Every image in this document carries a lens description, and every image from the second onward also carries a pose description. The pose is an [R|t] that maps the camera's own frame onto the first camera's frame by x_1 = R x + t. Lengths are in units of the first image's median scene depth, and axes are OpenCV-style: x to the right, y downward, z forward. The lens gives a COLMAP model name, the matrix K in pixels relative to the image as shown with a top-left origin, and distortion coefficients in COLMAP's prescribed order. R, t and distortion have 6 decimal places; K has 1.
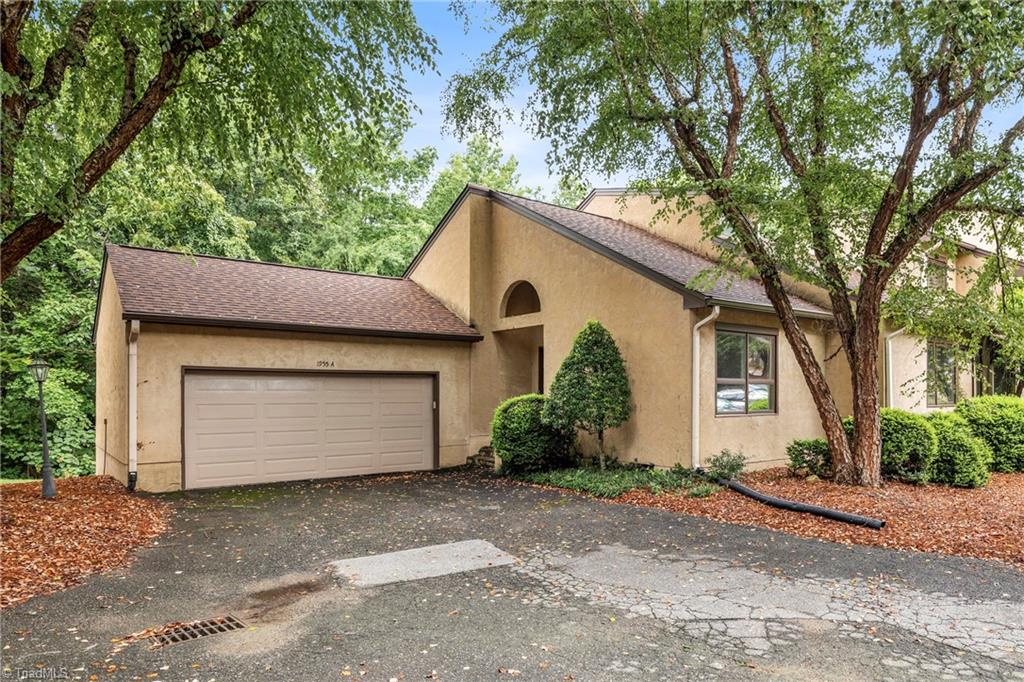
lens RADIAL K [[458.5, 0, 511.4], [0, 458.5, 383.0], [0, 0, 1]] dist [0.001400, 0.000098]
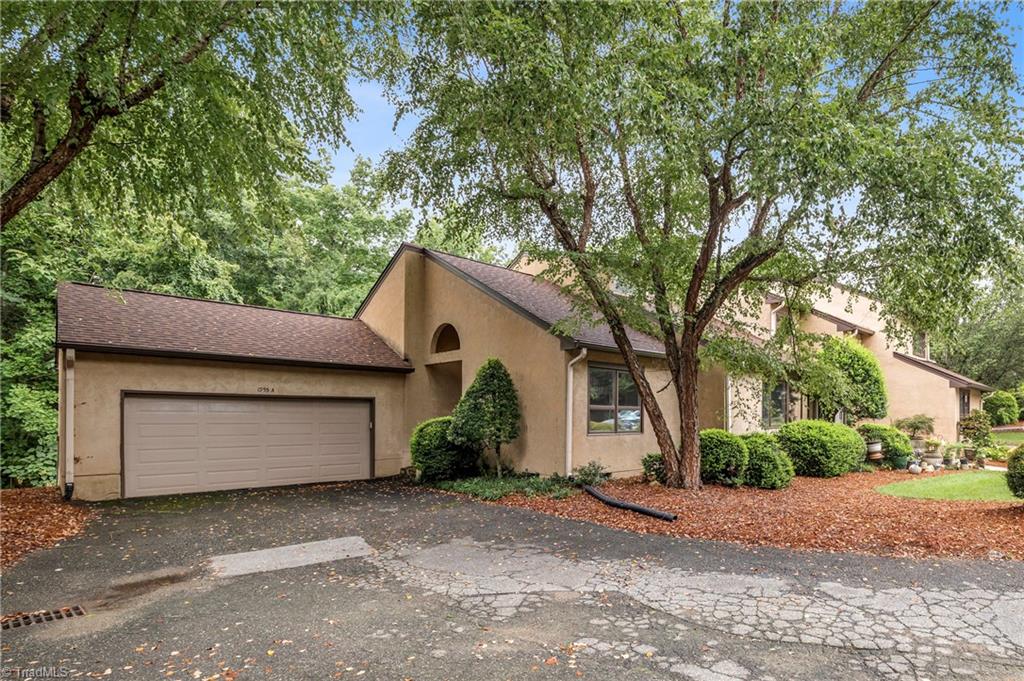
lens RADIAL K [[376.1, 0, 512.5], [0, 376.1, 409.1], [0, 0, 1]] dist [-0.002499, 0.000029]
pose [[0.995831, 0.008441, 0.090826, 0.148042], [-0.008852, 0.999952, 0.004117, -0.001780], [-0.090786, -0.004904, 0.995858, -0.016542]]
